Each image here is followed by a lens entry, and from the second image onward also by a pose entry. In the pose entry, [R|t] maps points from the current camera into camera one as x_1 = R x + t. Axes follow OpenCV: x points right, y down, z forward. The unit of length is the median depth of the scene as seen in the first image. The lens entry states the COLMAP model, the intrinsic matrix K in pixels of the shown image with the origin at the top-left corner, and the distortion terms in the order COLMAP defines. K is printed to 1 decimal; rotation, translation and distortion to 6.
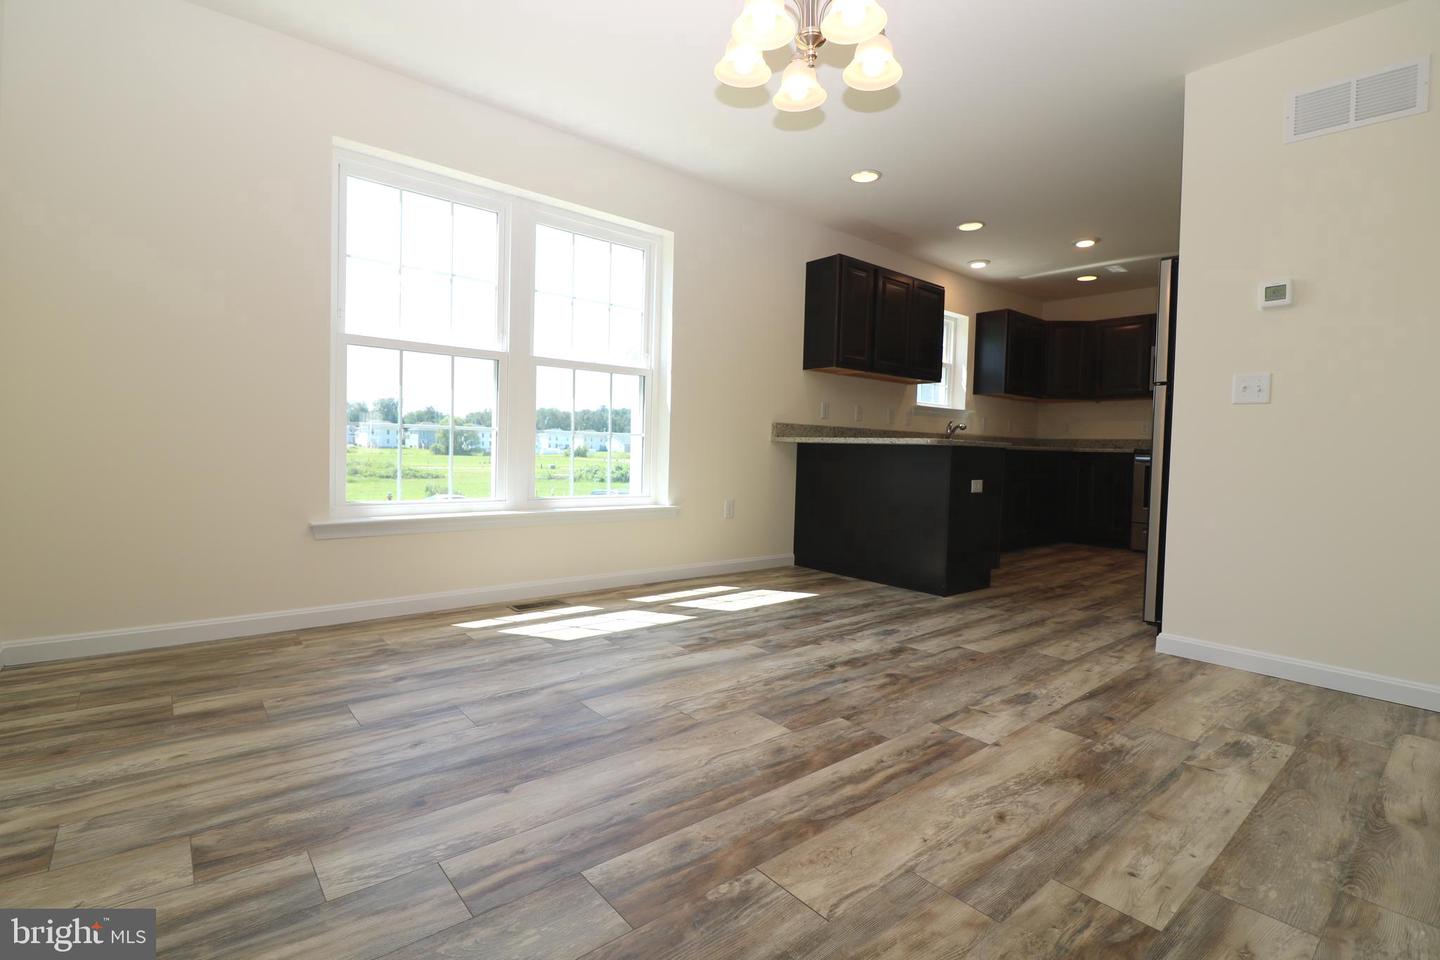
lens RADIAL K [[666.6, 0, 721.7], [0, 666.6, 474.7], [0, 0, 1]] dist [-0.002911, -0.010400]
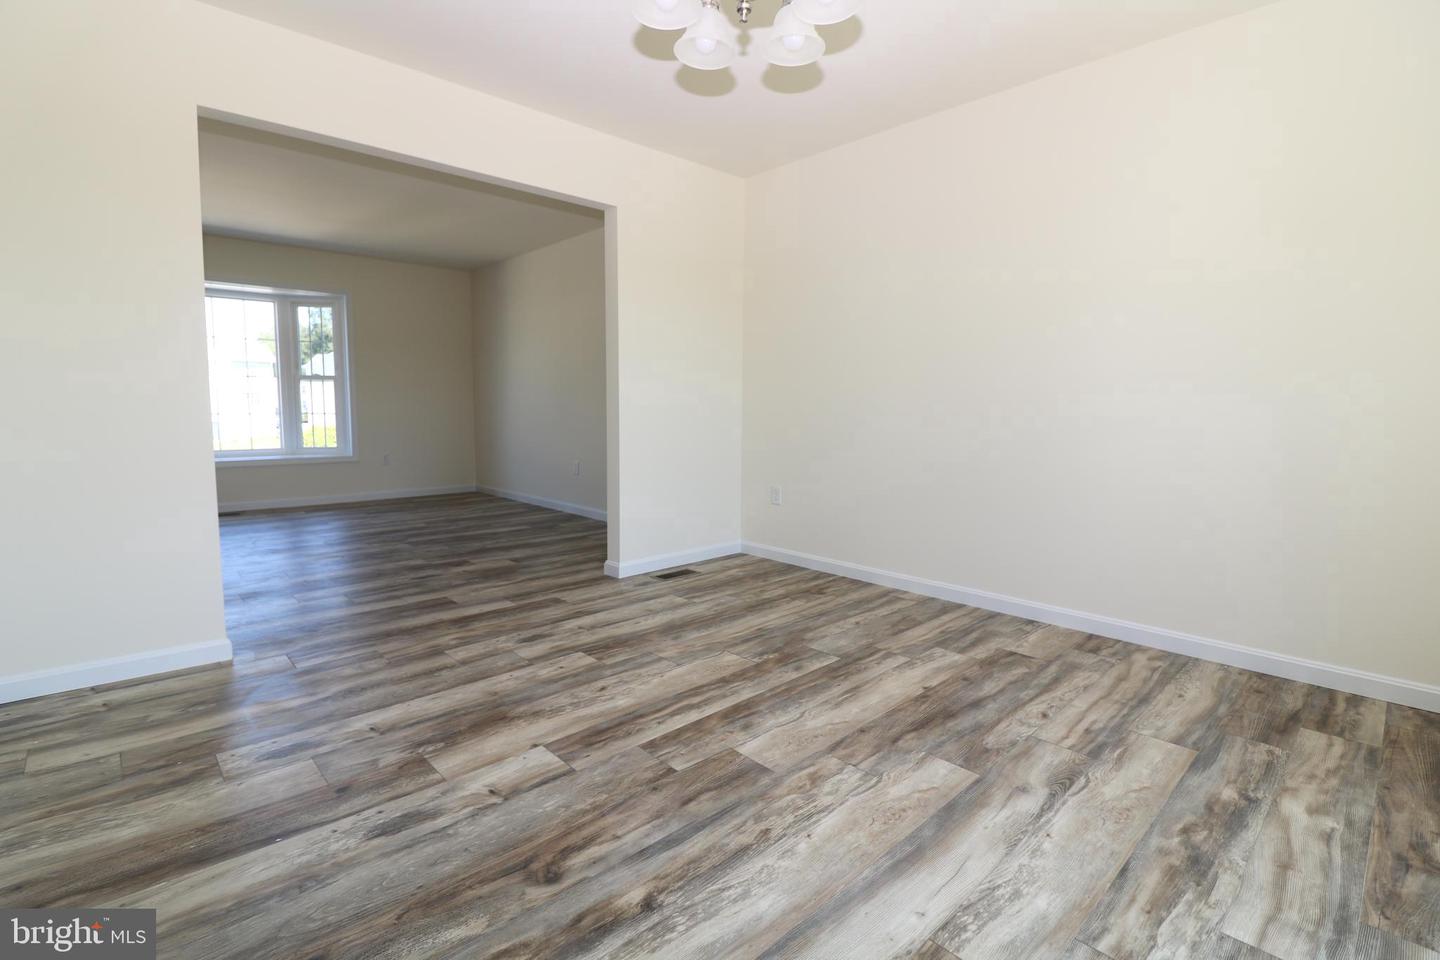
lens RADIAL K [[666.6, 0, 717.9], [0, 666.6, 475.5], [0, 0, 1]] dist [-0.002911, -0.010400]
pose [[-0.998189, -0.030635, -0.051763, 0.189374], [-0.037824, 0.988830, 0.144172, -0.159411], [0.046768, 0.145869, -0.988198, 1.887025]]
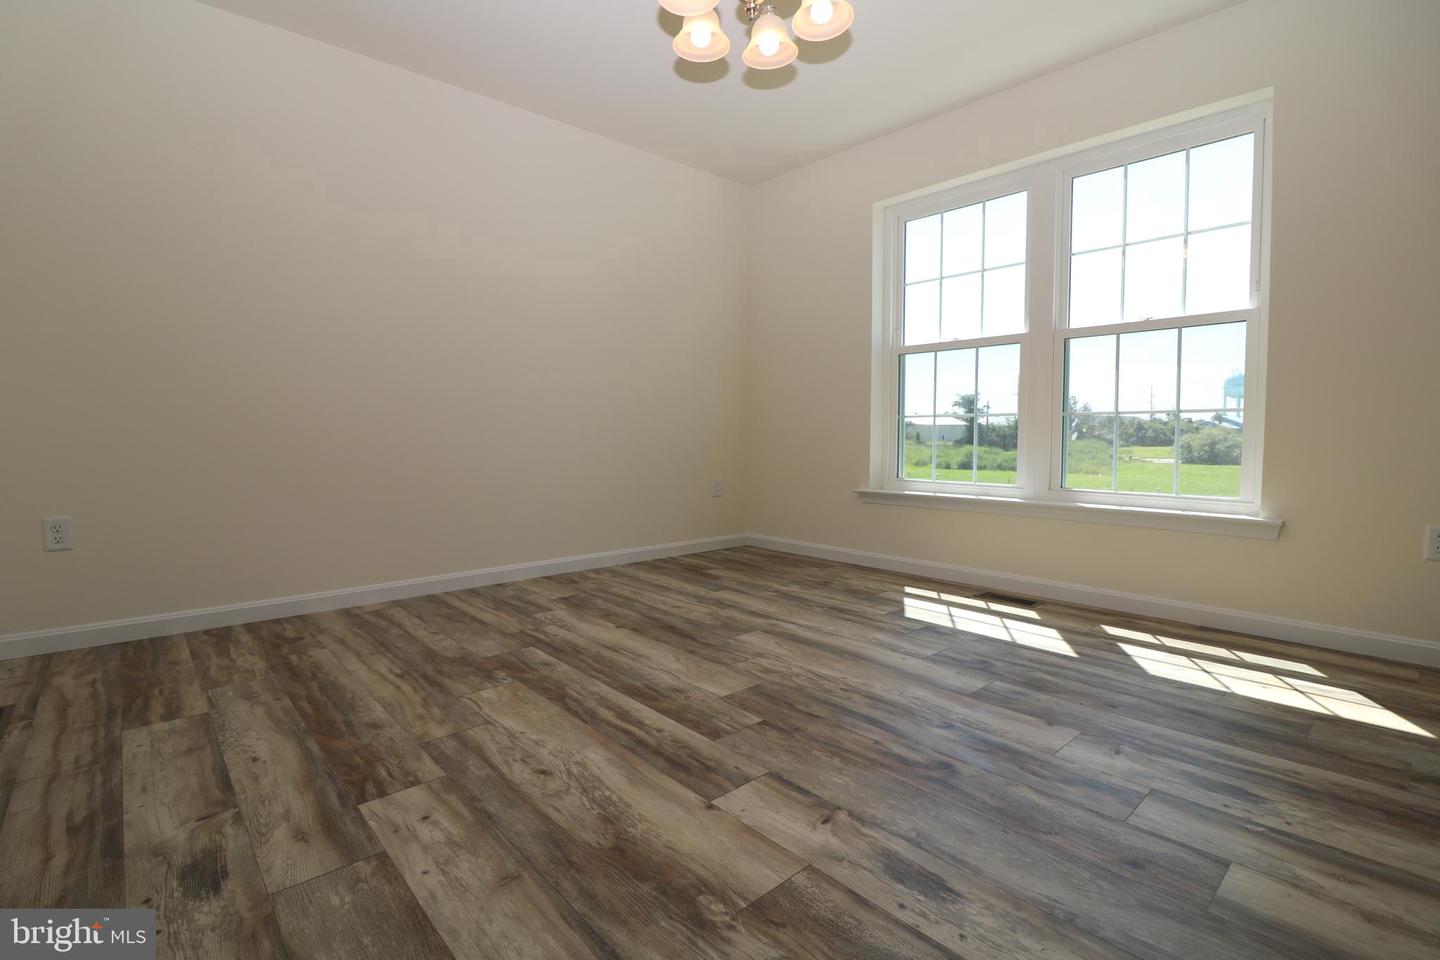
lens RADIAL K [[666.6, 0, 713.3], [0, 666.6, 480.0], [0, 0, 1]] dist [-0.002911, -0.010400]
pose [[0.026560, 0.041417, -0.998789, 1.092346], [-0.041013, 0.998345, 0.040307, 0.011148], [0.998806, 0.039893, 0.028215, 0.927310]]
